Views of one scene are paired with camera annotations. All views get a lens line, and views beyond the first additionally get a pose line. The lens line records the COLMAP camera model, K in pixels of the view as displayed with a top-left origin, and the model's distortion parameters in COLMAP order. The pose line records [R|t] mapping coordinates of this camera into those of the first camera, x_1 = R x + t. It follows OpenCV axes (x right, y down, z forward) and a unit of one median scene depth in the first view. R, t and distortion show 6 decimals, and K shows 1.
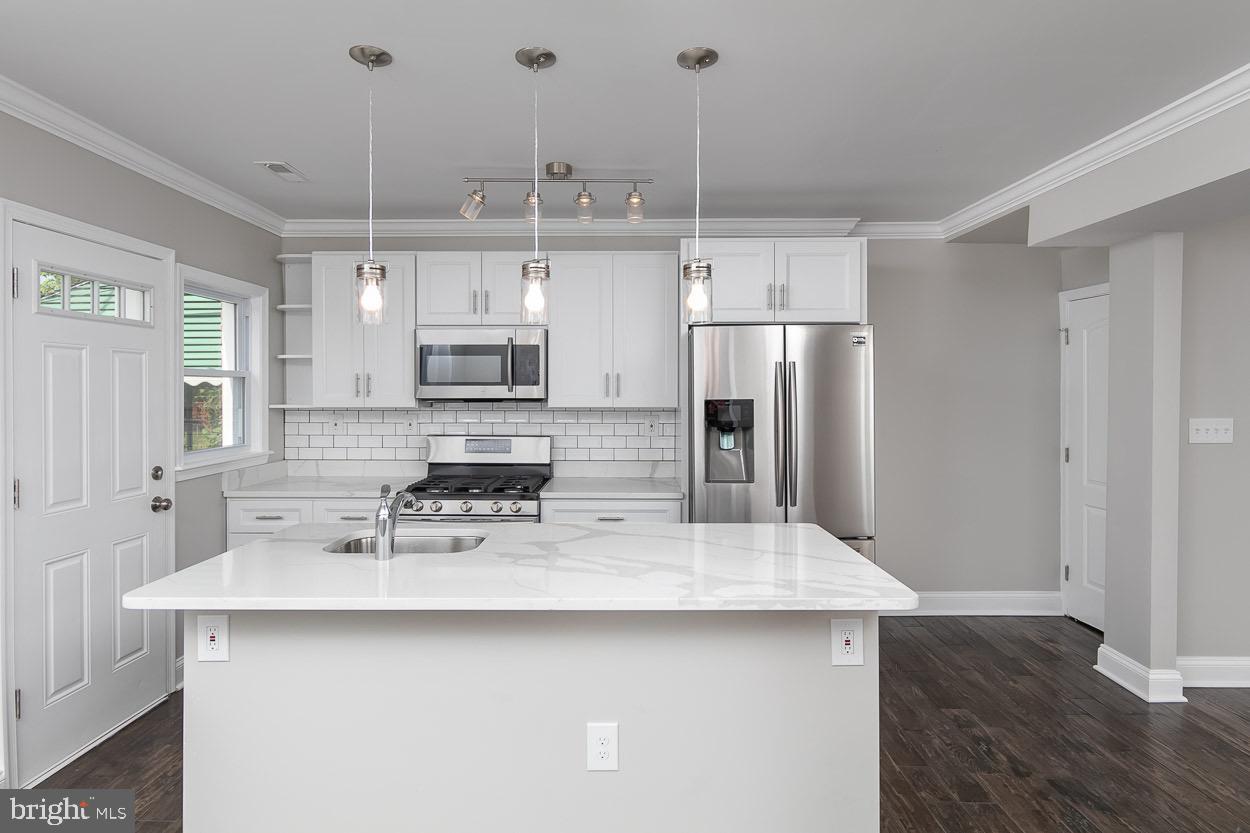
lens RADIAL K [[653.8, 0, 613.4], [0, 653.8, 393.8], [0, 0, 1]] dist [-0.001897, 0.001624]
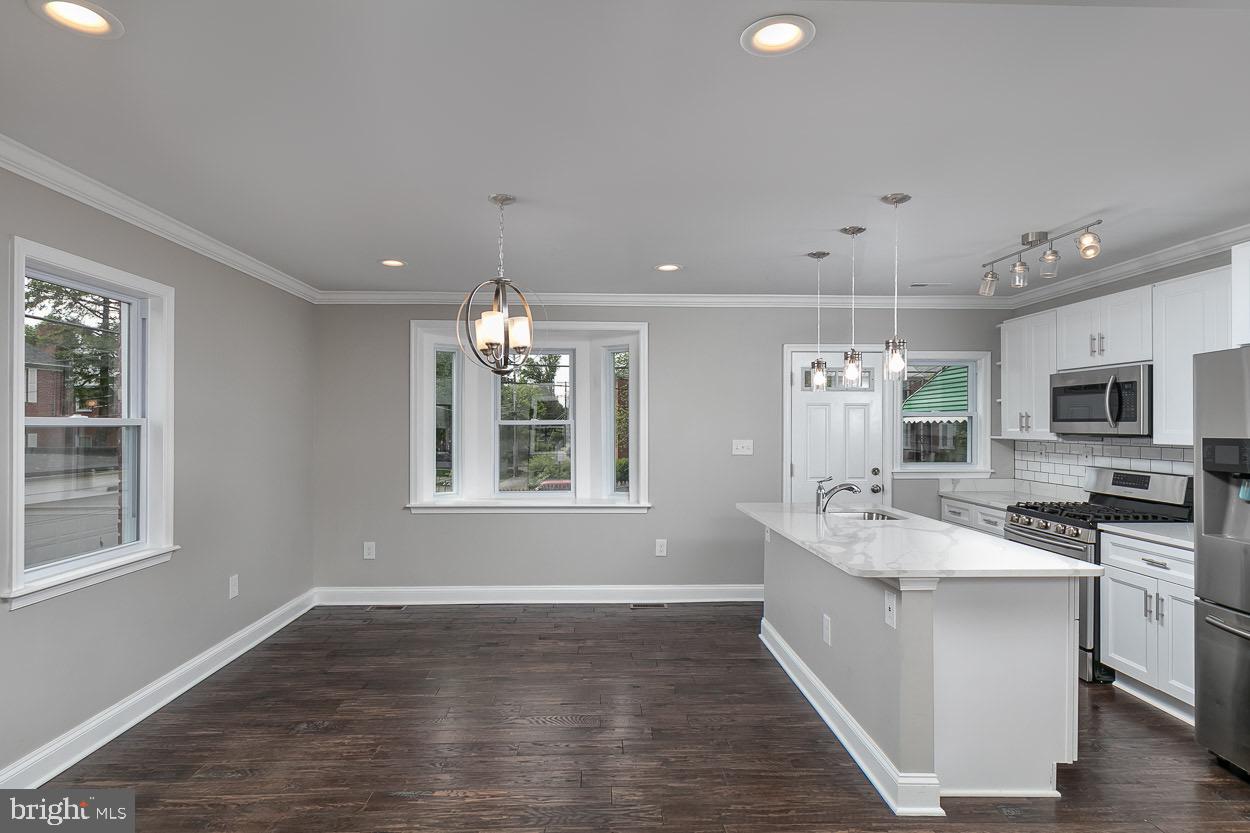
lens RADIAL K [[653.8, 0, 616.7], [0, 653.8, 421.9], [0, 0, 1]] dist [-0.001897, 0.001624]
pose [[0.044280, -0.001280, -0.999018, 0.834542], [-0.010475, 0.999944, -0.001746, -0.002339], [0.998964, 0.010542, 0.044264, 0.163519]]
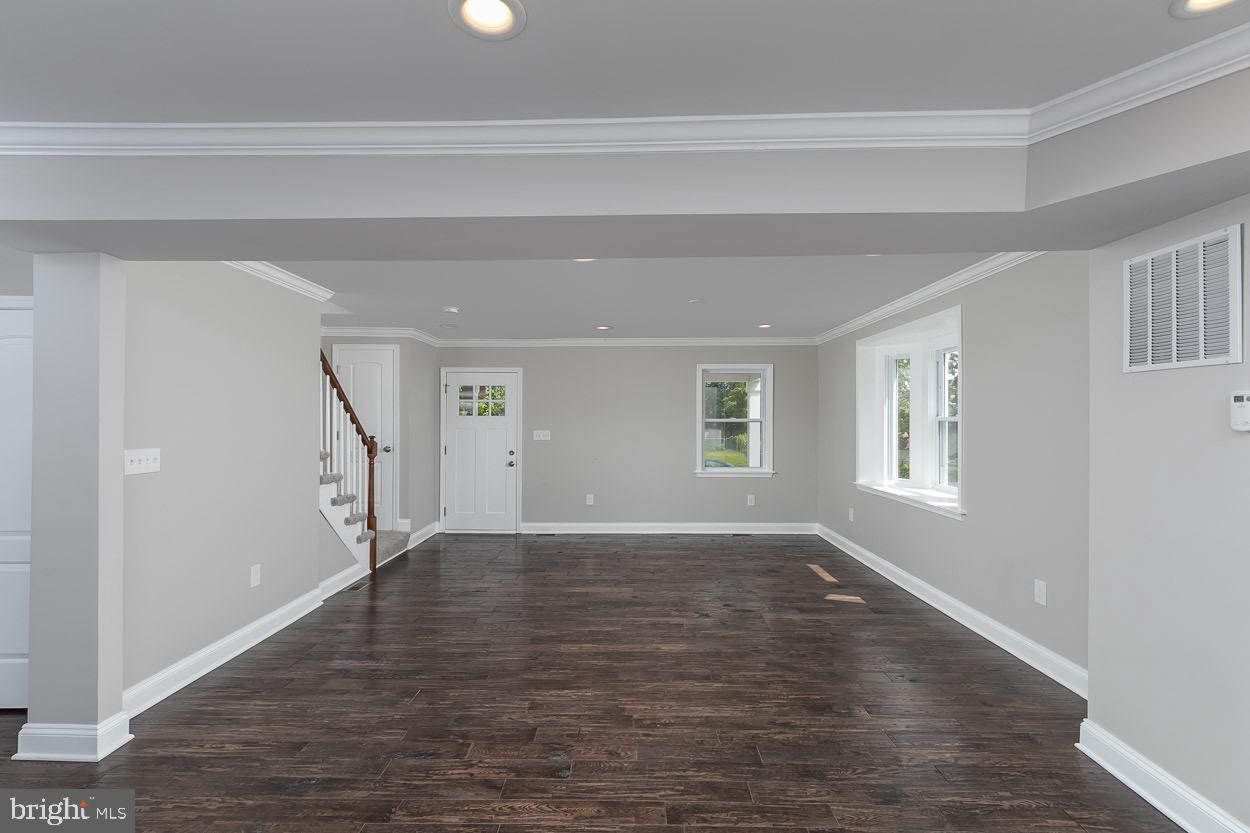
lens RADIAL K [[571.5, 0, 624.4], [0, 571.5, 419.5], [0, 0, 1]] dist [0.000009, 0.000471]
pose [[-0.000113, 0.002825, 0.999996, 0.010887], [0.006519, 0.999975, -0.002824, -0.001250], [-0.999979, 0.006519, -0.000131, 0.201791]]
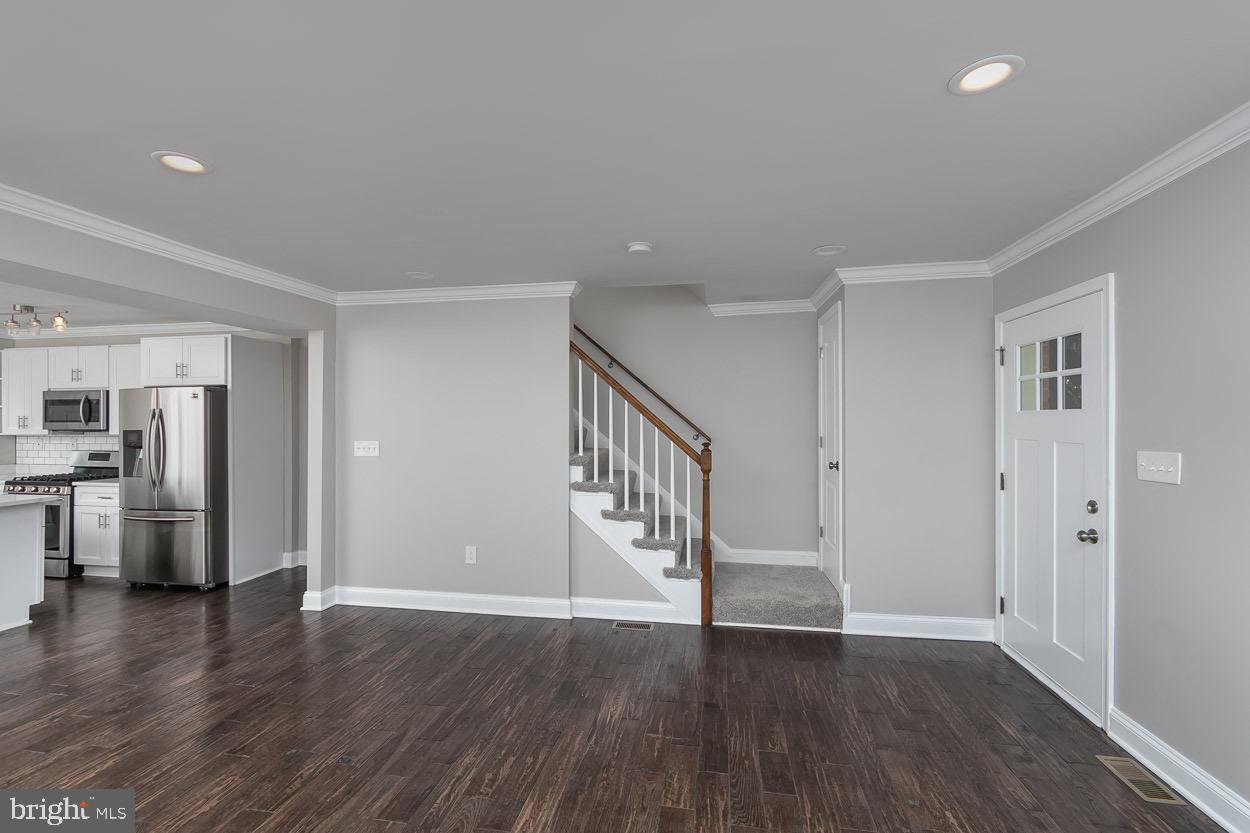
lens RADIAL K [[546.4, 0, 617.6], [0, 546.4, 420.3], [0, 0, 1]] dist [0.003814, -0.000200]
pose [[0.985540, -0.002776, -0.169420, 1.485843], [0.000405, 0.999902, -0.014028, 0.003547], [0.169442, 0.013756, 0.985444, -0.209149]]
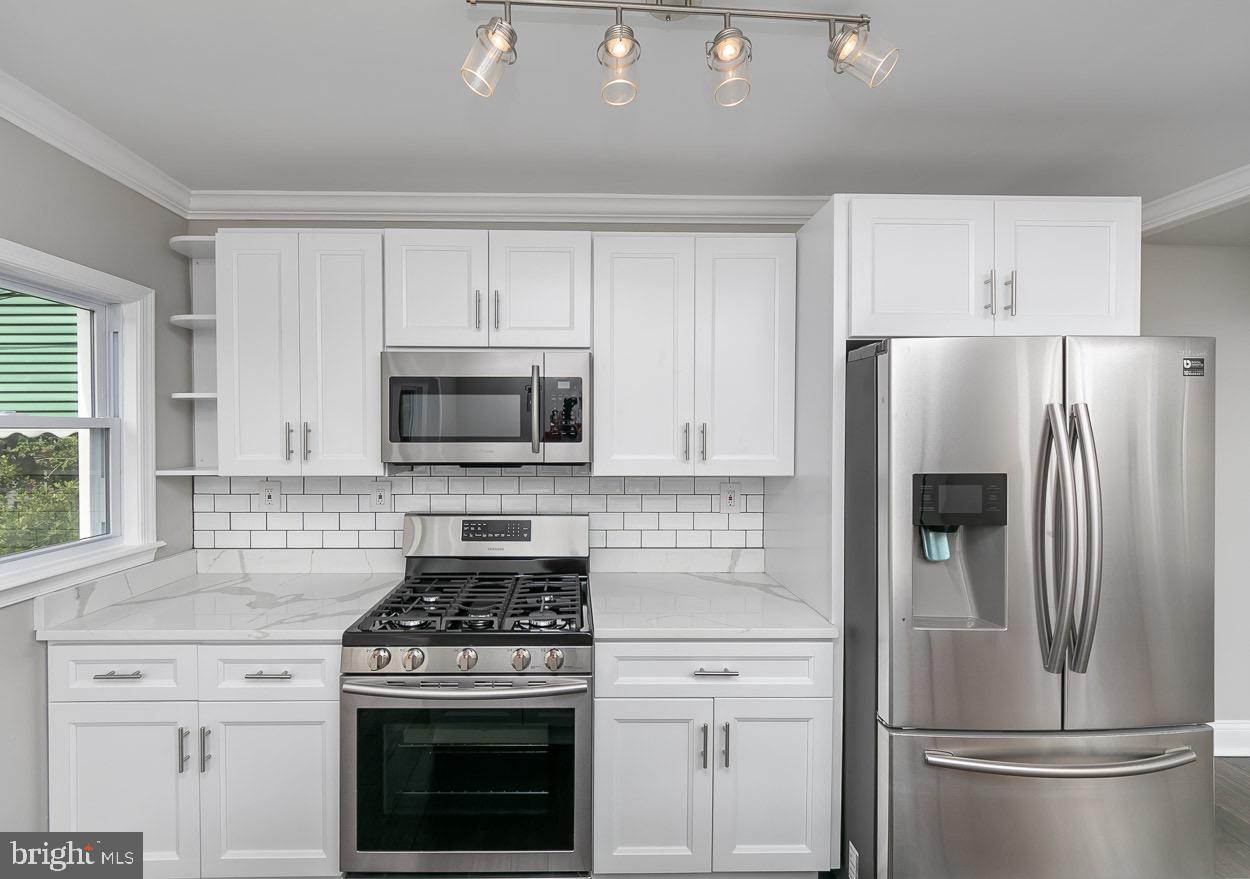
lens RADIAL K [[510.2, 0, 580.6], [0, 510.2, 435.7], [0, 0, 1]] dist [0.002391, -0.000406]
pose [[0.999753, 0.000608, 0.022224, -0.123866], [-0.000675, 0.999995, 0.003002, -0.020408], [-0.022222, -0.003016, 0.999749, 0.504986]]
